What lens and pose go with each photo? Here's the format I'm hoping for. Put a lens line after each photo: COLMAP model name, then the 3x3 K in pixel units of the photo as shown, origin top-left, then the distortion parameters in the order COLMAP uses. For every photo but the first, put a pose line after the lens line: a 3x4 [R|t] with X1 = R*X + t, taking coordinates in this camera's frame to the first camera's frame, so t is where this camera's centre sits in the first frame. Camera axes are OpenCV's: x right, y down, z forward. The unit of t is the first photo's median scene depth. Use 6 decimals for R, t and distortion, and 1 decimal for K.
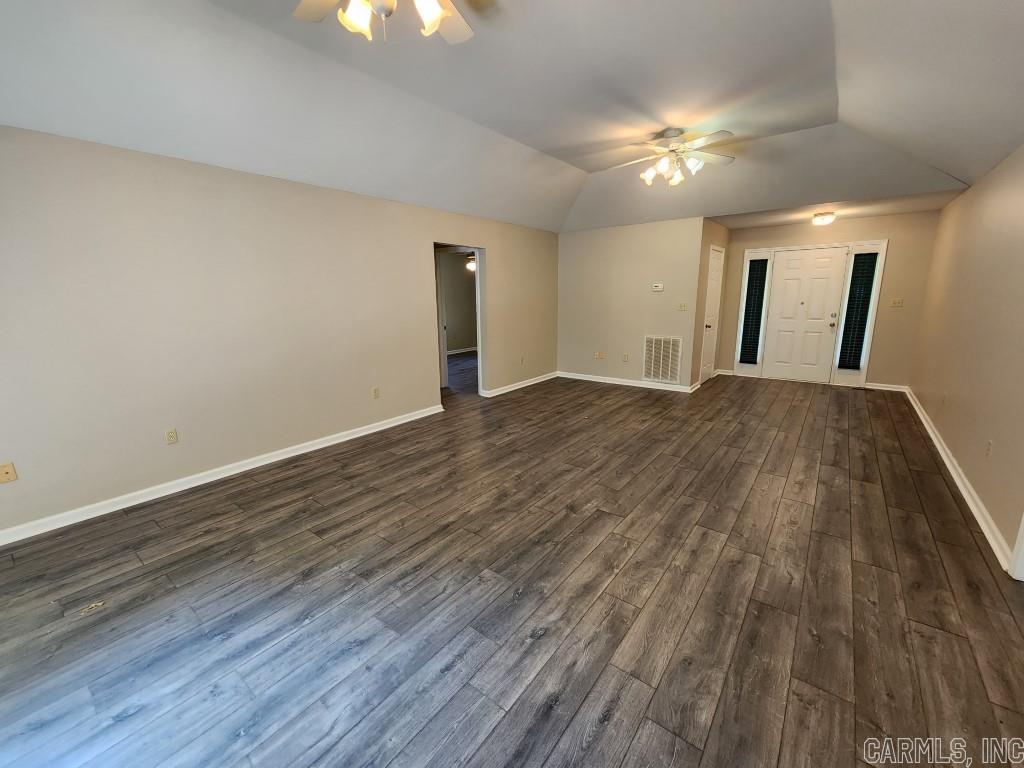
lens RADIAL K [[421.5, 0, 504.7], [0, 421.5, 359.7], [0, 0, 1]] dist [0.005674, -0.003735]
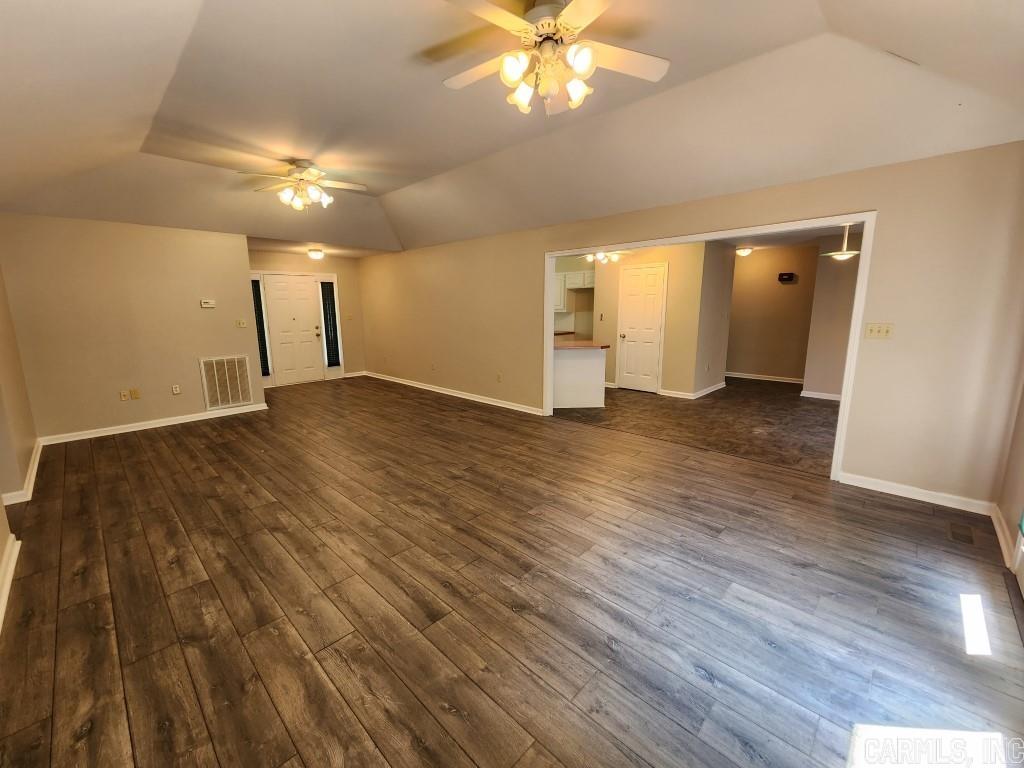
lens RADIAL K [[421.5, 0, 502.8], [0, 421.5, 351.0], [0, 0, 1]] dist [0.005674, -0.003735]
pose [[0.115785, -0.093080, 0.988903, -0.891381], [0.161106, 0.984176, 0.073772, -0.074930], [-0.980122, 0.150777, 0.128949, 0.564138]]
